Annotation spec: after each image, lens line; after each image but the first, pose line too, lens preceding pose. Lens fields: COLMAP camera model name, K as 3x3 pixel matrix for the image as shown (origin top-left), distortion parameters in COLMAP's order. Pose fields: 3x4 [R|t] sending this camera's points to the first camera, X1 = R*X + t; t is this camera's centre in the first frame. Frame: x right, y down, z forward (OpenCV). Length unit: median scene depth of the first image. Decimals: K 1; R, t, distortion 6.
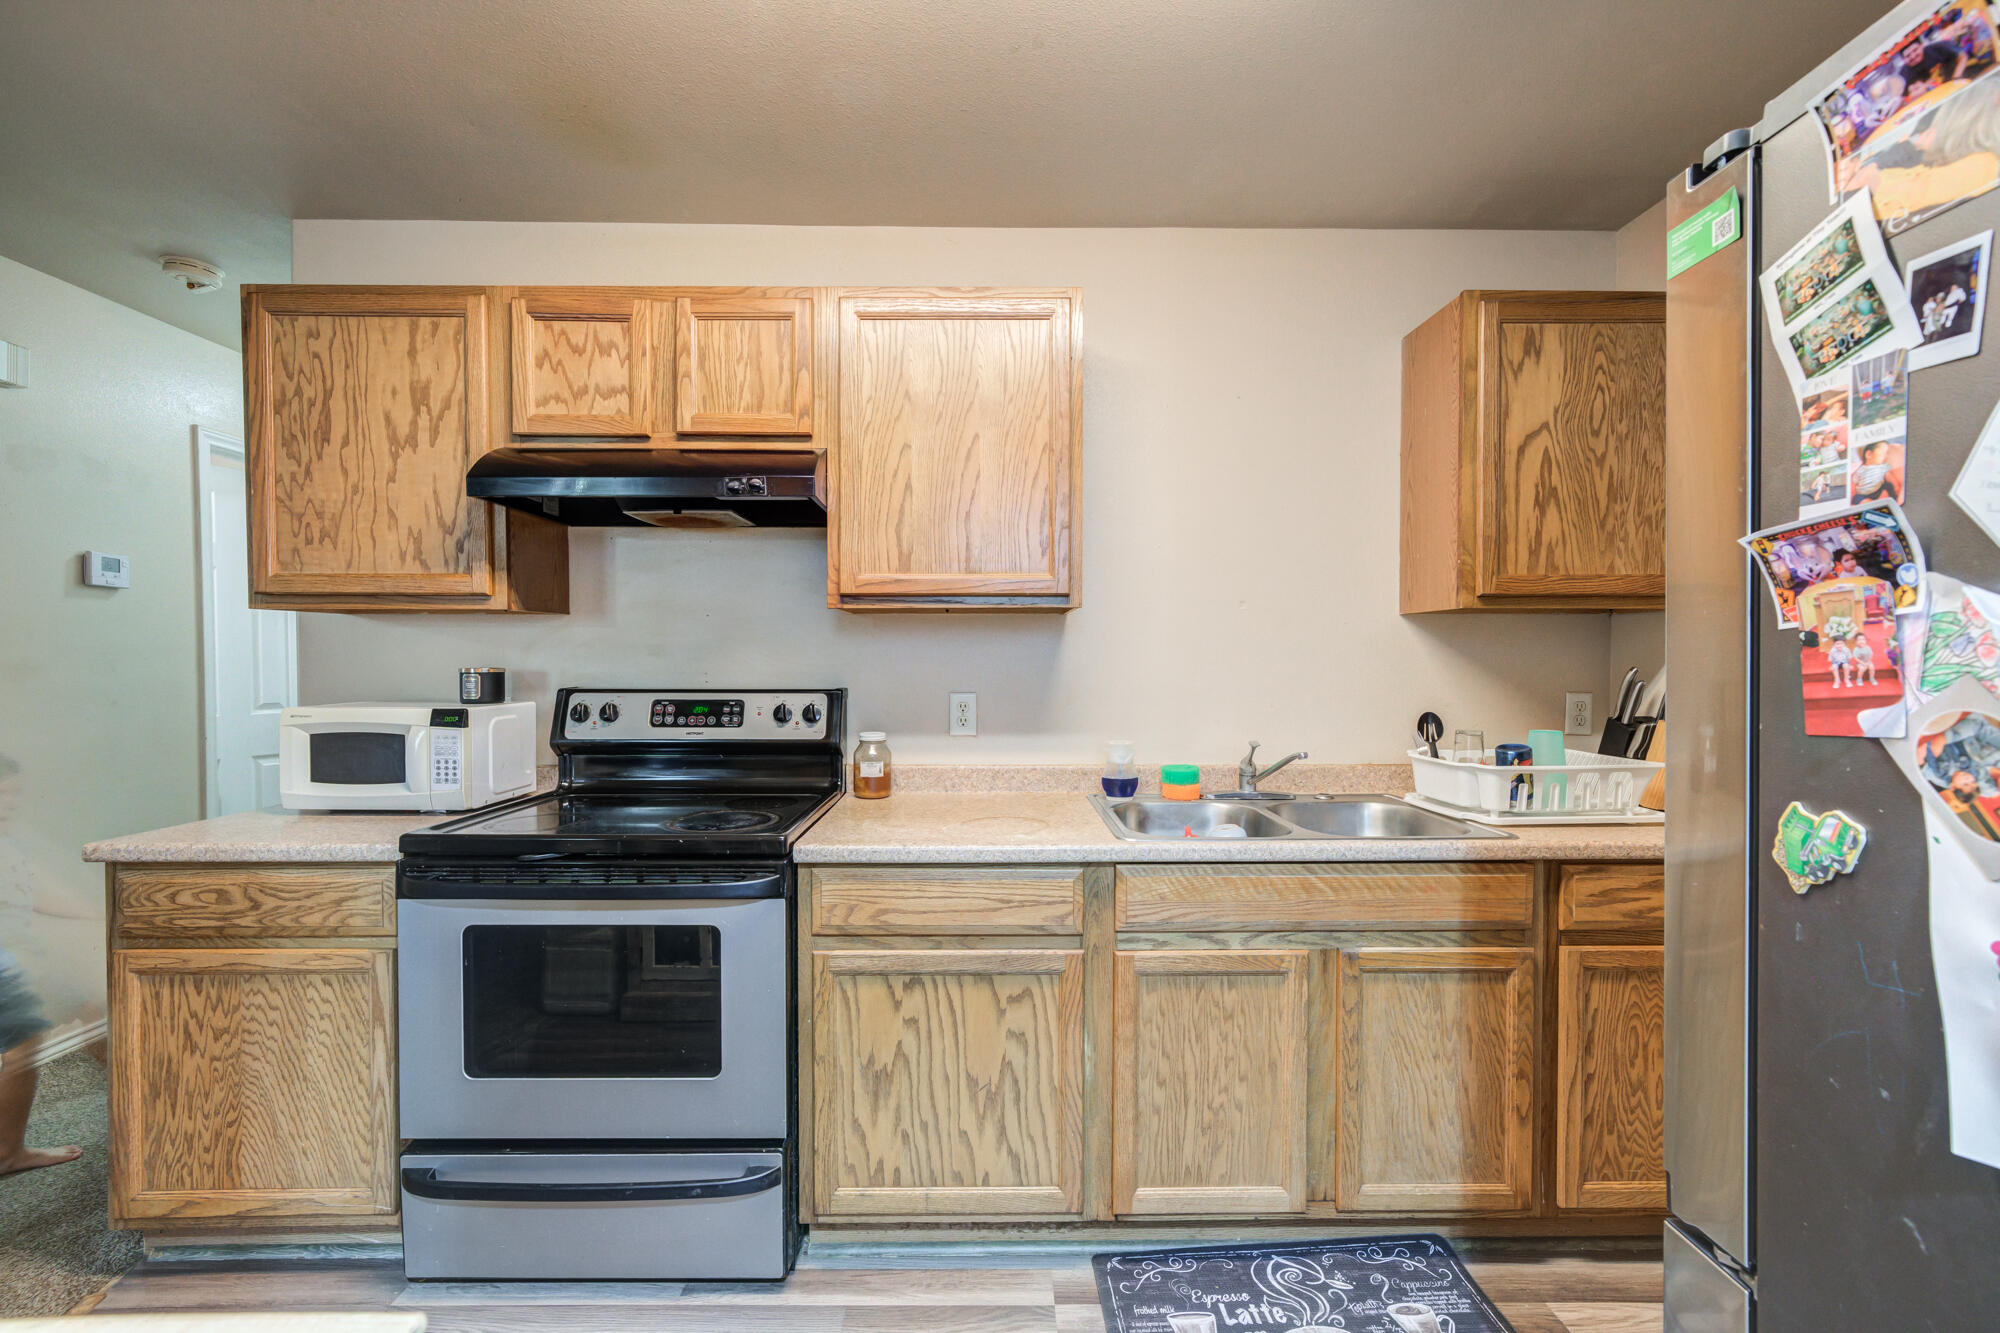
lens RADIAL K [[818.6, 0, 988.9], [0, 818.6, 669.8], [0, 0, 1]] dist [-0.003016, 0.003269]
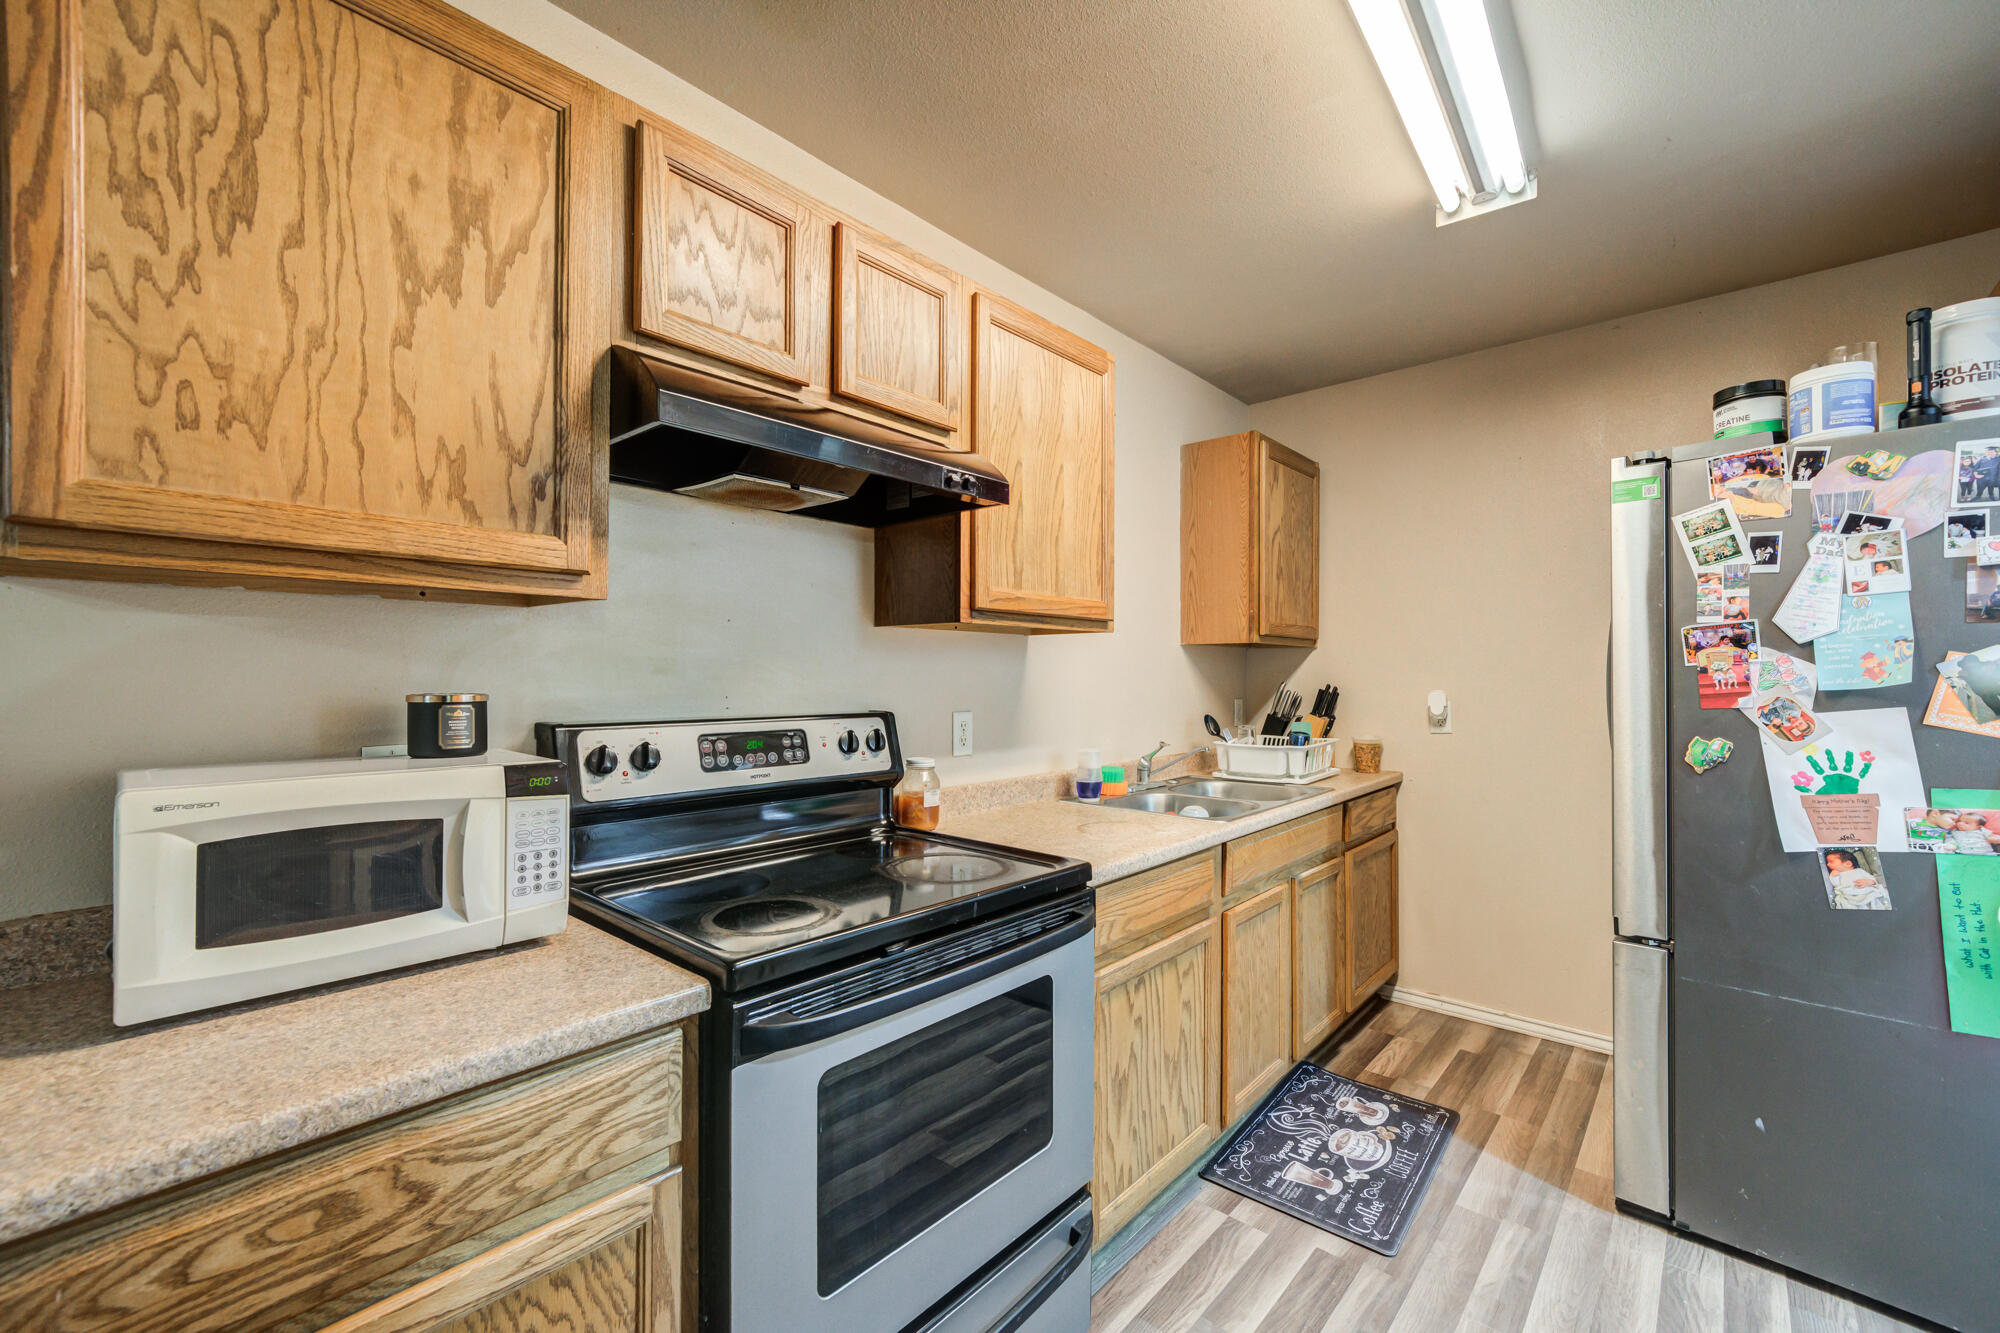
lens RADIAL K [[829.2, 0, 1013.0], [0, 829.2, 669.1], [0, 0, 1]] dist [-0.003982, 0.003599]
pose [[0.660157, 0.006662, 0.751098, -0.883094], [0.009407, 0.999809, -0.017136, -0.006775], [-0.751068, 0.018378, 0.659969, 0.354864]]
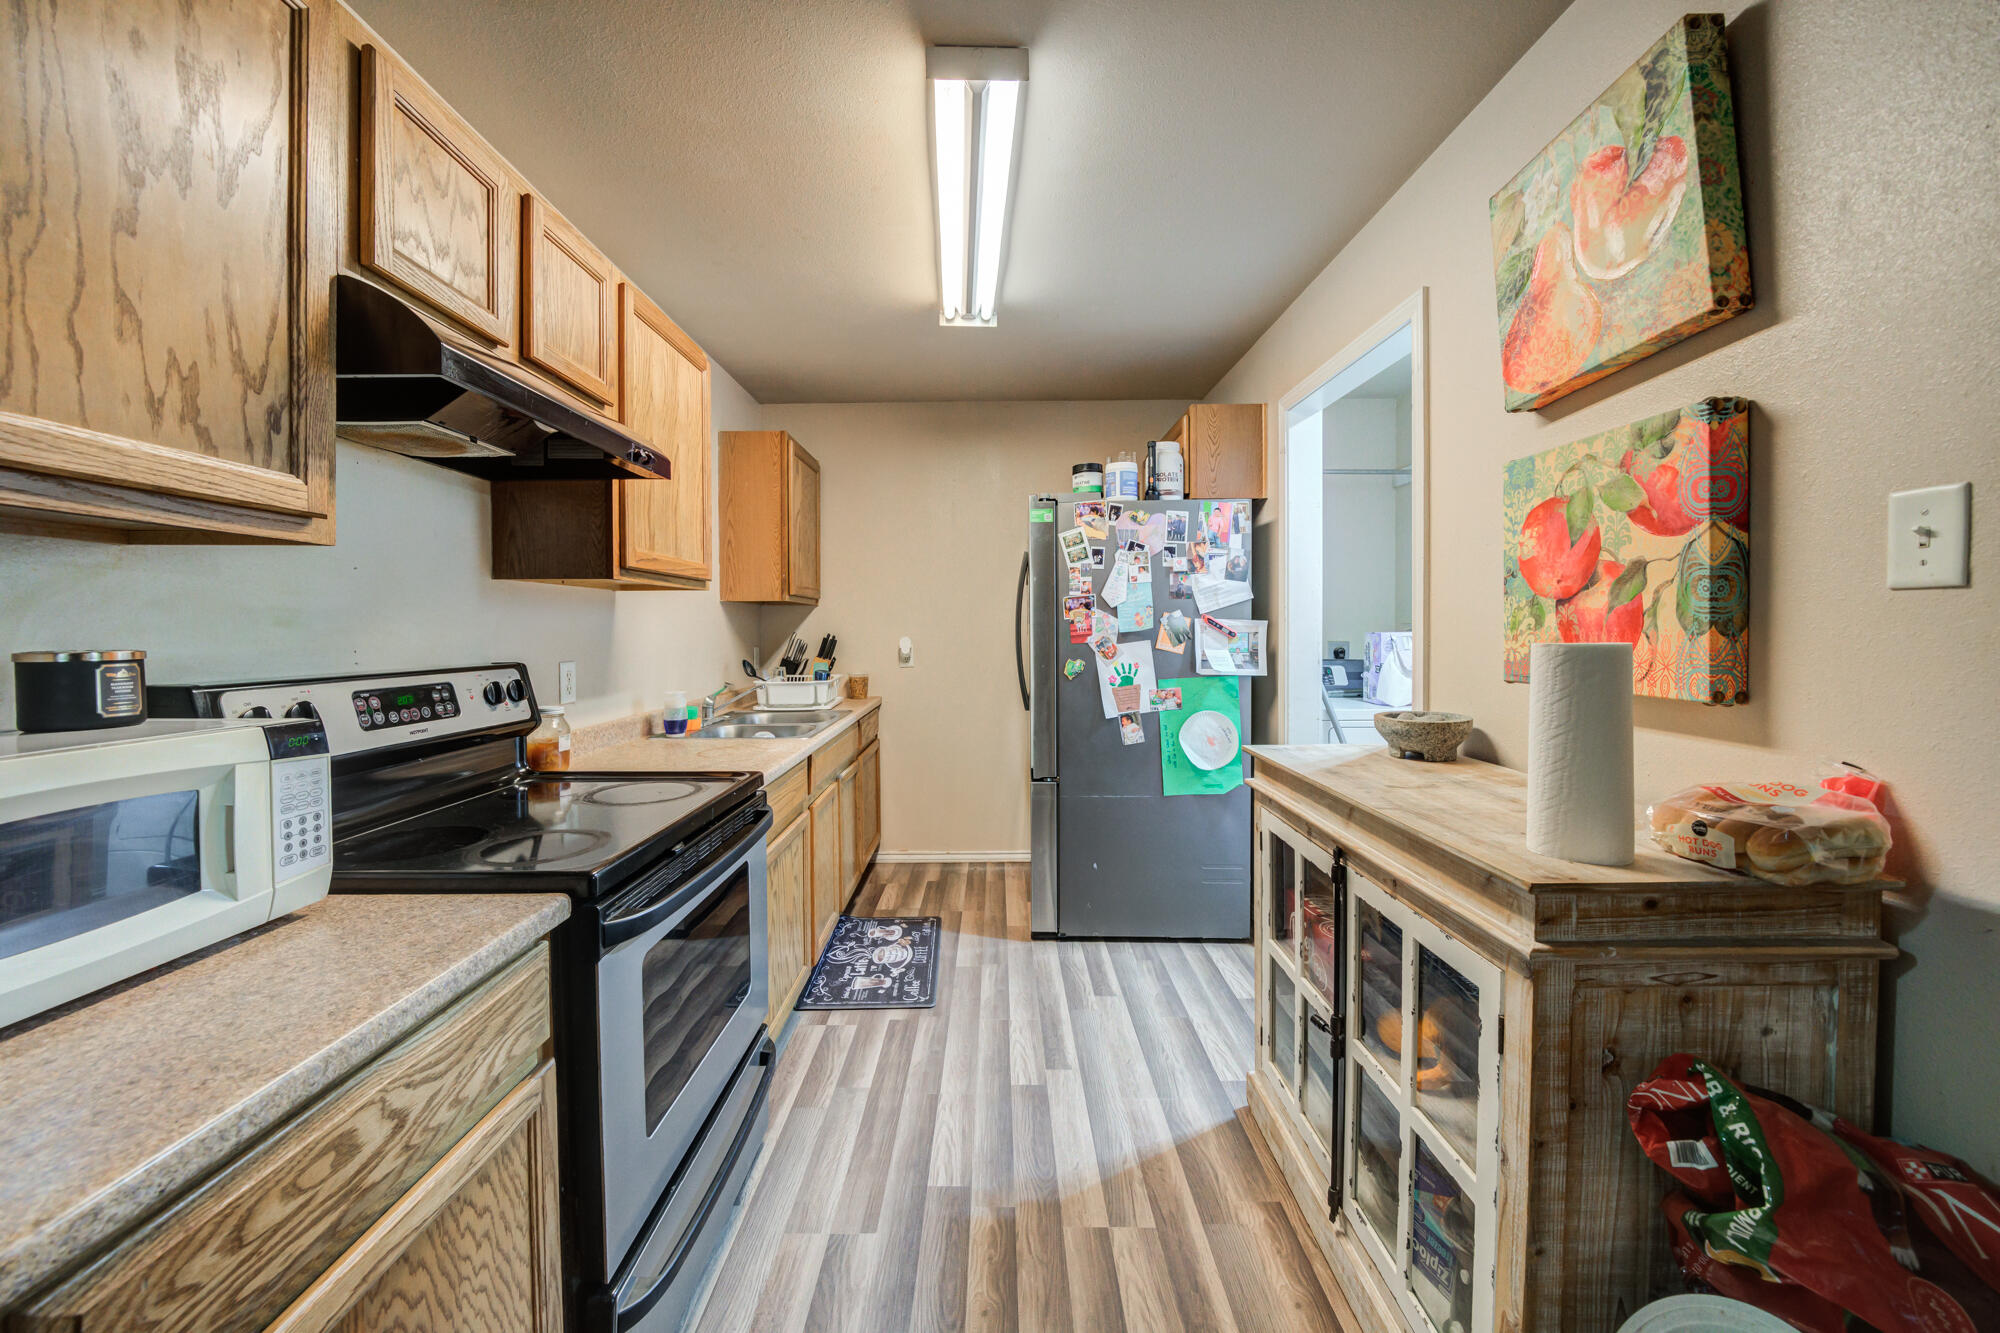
lens RADIAL K [[728.2, 0, 1006.7], [0, 728.2, 637.9], [0, 0, 1]] dist [-0.010377, 0.000039]
pose [[-0.005340, -0.014078, 0.999887, -1.140116], [0.020320, 0.999693, 0.014184, -0.005365], [-0.999779, 0.020394, -0.005052, 0.534292]]
